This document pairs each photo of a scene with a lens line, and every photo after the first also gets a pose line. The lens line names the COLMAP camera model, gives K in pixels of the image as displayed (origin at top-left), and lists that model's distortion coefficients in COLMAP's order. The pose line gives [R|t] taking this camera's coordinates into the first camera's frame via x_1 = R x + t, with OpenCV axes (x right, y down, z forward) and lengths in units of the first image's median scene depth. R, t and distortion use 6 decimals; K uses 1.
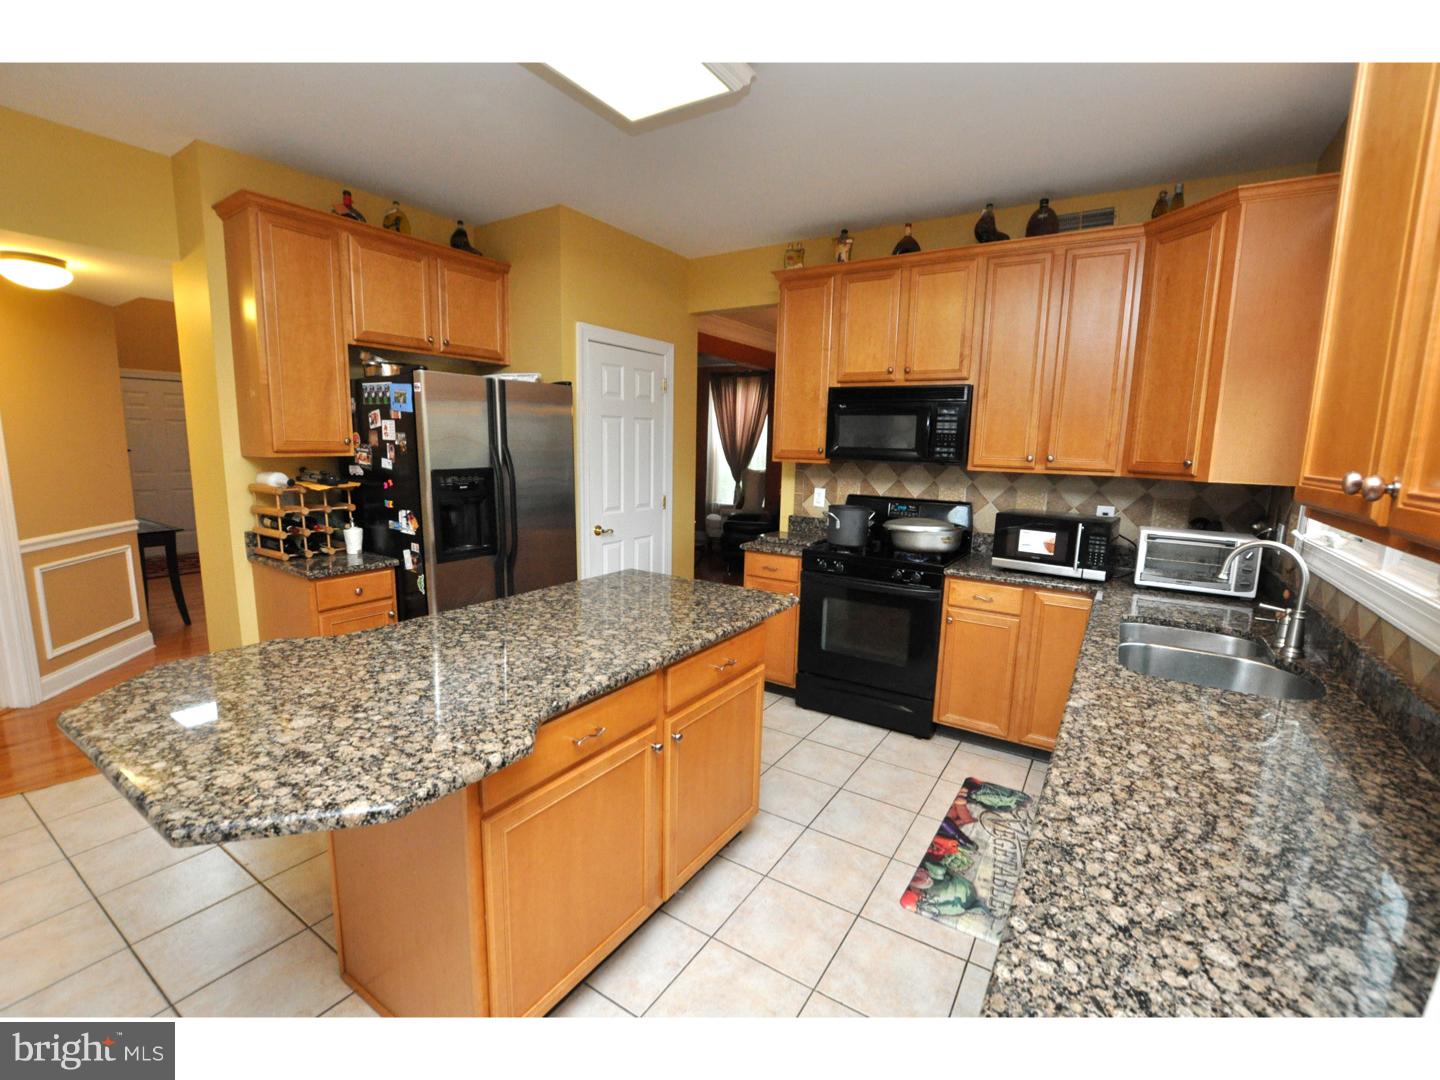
lens RADIAL K [[625.9, 0, 726.8], [0, 625.9, 542.7], [0, 0, 1]] dist [-0.029094, 0.002140]
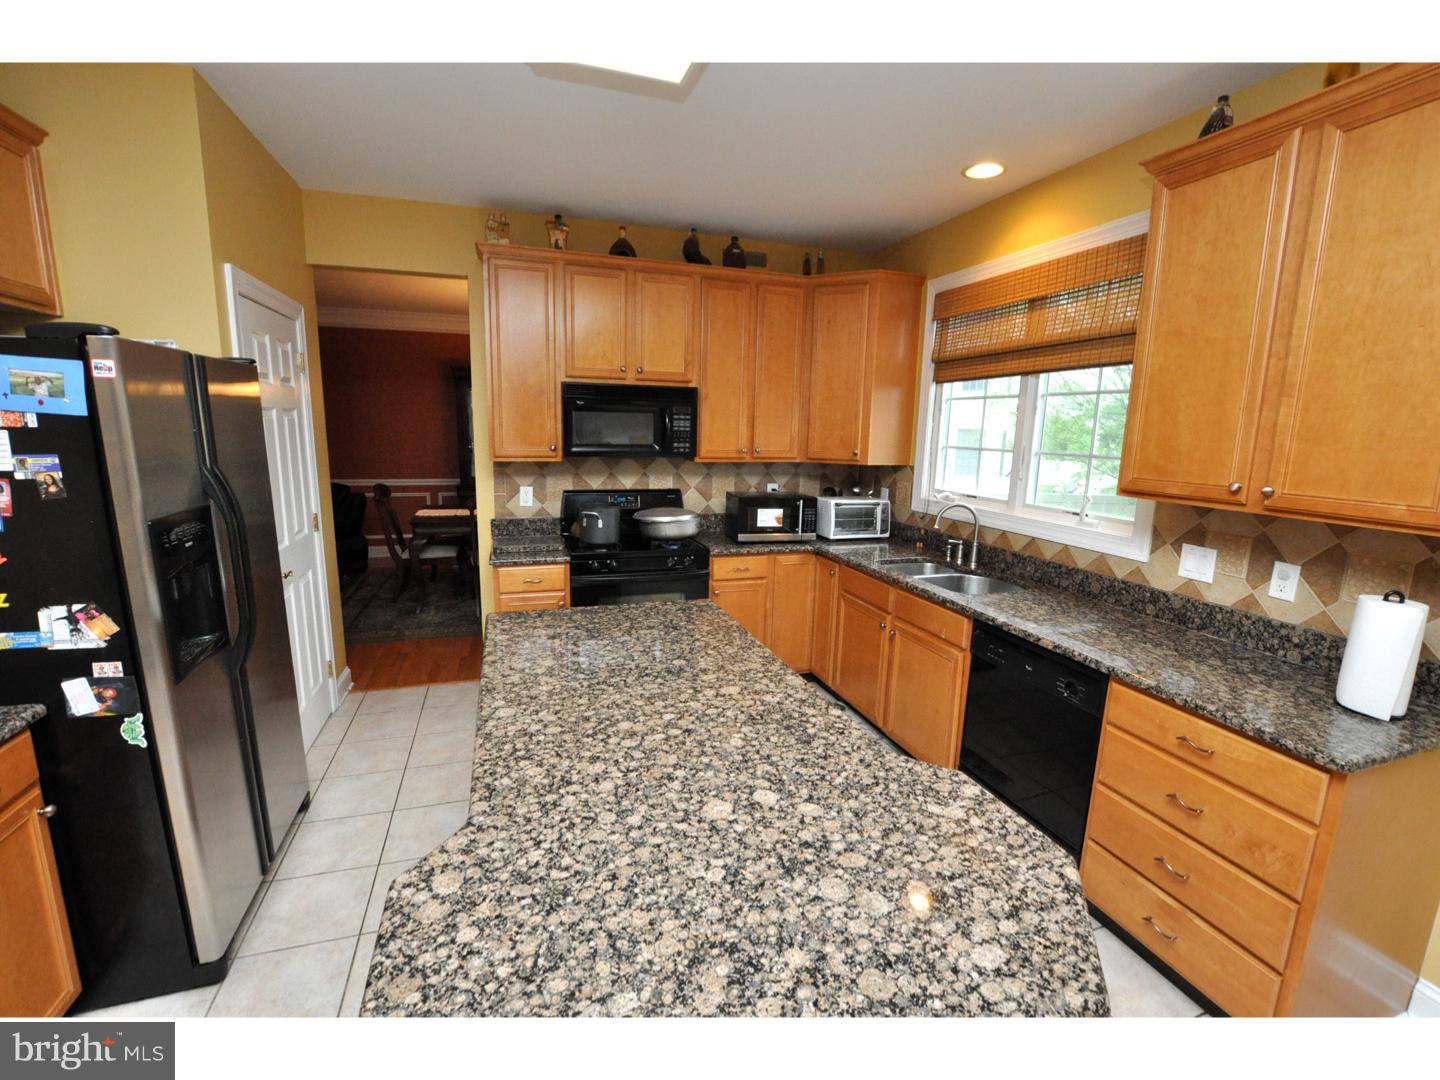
lens RADIAL K [[625.9, 0, 722.6], [0, 625.9, 538.3], [0, 0, 1]] dist [-0.029094, 0.002140]
pose [[0.631114, -0.145858, 0.761853, -0.548896], [0.115365, 0.988889, 0.093756, -0.091554], [-0.767063, 0.028721, 0.640928, 0.260855]]
